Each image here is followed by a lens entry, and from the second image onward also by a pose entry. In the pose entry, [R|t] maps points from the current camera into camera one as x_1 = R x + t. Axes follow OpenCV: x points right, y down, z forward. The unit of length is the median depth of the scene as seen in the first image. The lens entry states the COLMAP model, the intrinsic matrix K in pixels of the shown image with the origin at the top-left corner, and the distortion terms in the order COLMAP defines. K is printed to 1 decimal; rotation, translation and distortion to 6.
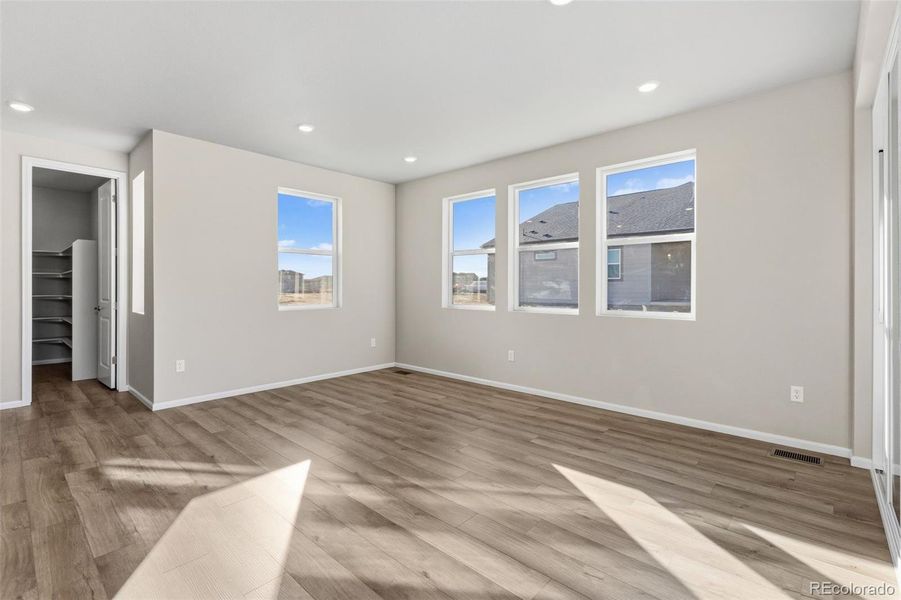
lens RADIAL K [[409.2, 0, 450.9], [0, 409.2, 290.3], [0, 0, 1]] dist [-0.000398, -0.000276]
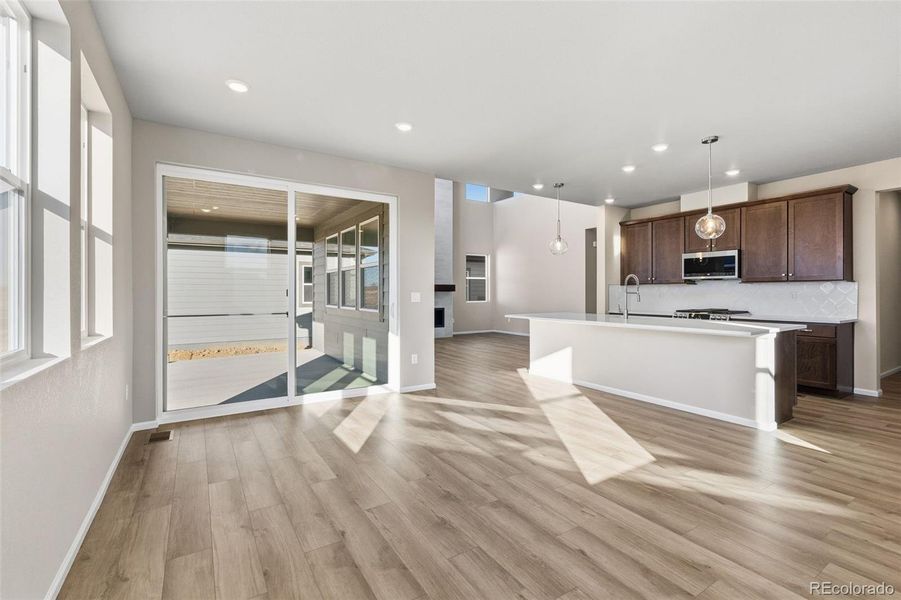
lens RADIAL K [[409.2, 0, 450.9], [0, 409.2, 290.3], [0, 0, 1]] dist [-0.000398, -0.000276]
pose [[-0.962353, 0.001625, 0.271799, -0.223014], [0.001166, 0.999998, -0.001849, -0.010904], [-0.271802, -0.001463, -0.962352, 1.490916]]
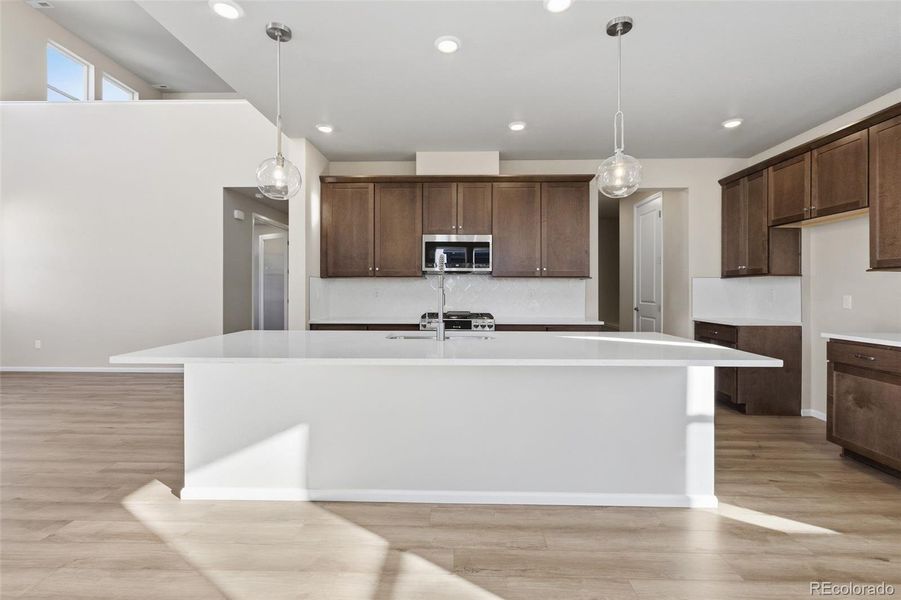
lens RADIAL K [[409.2, 0, 450.9], [0, 409.2, 290.3], [0, 0, 1]] dist [-0.000398, -0.000276]
pose [[-0.762584, -0.004419, -0.646874, 0.014211], [-0.005783, 0.999983, -0.000014, -0.002800], [0.646863, 0.003730, -0.762597, 0.581018]]
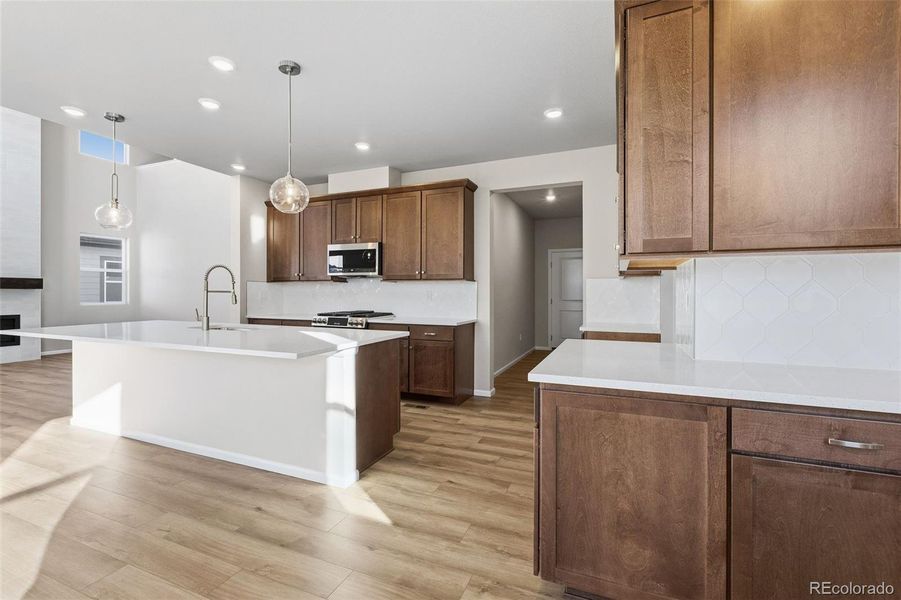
lens RADIAL K [[403.8, 0, 448.9], [0, 403.8, 293.0], [0, 0, 1]] dist [-0.001367, -0.000506]
pose [[-0.945575, -0.004461, -0.325372, -0.622106], [-0.006058, 0.999974, 0.003896, -0.007054], [0.325347, 0.005655, -0.945578, 1.051912]]
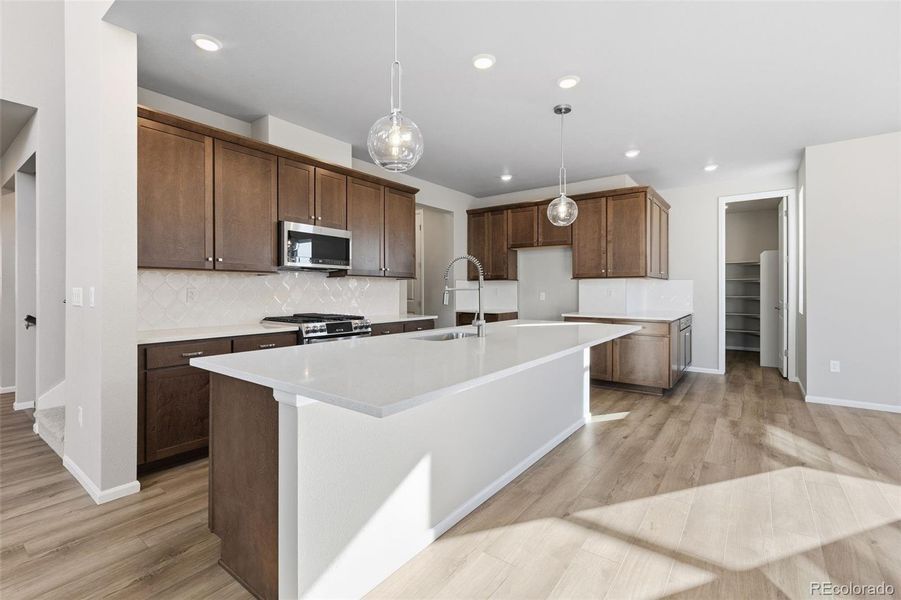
lens RADIAL K [[409.2, 0, 450.9], [0, 409.2, 290.3], [0, 0, 1]] dist [-0.000398, -0.000276]
pose [[0.091232, -0.002337, -0.995827, 0.299354], [-0.003550, 0.999990, -0.002672, 0.000186], [0.995823, 0.003779, 0.091223, -0.060692]]
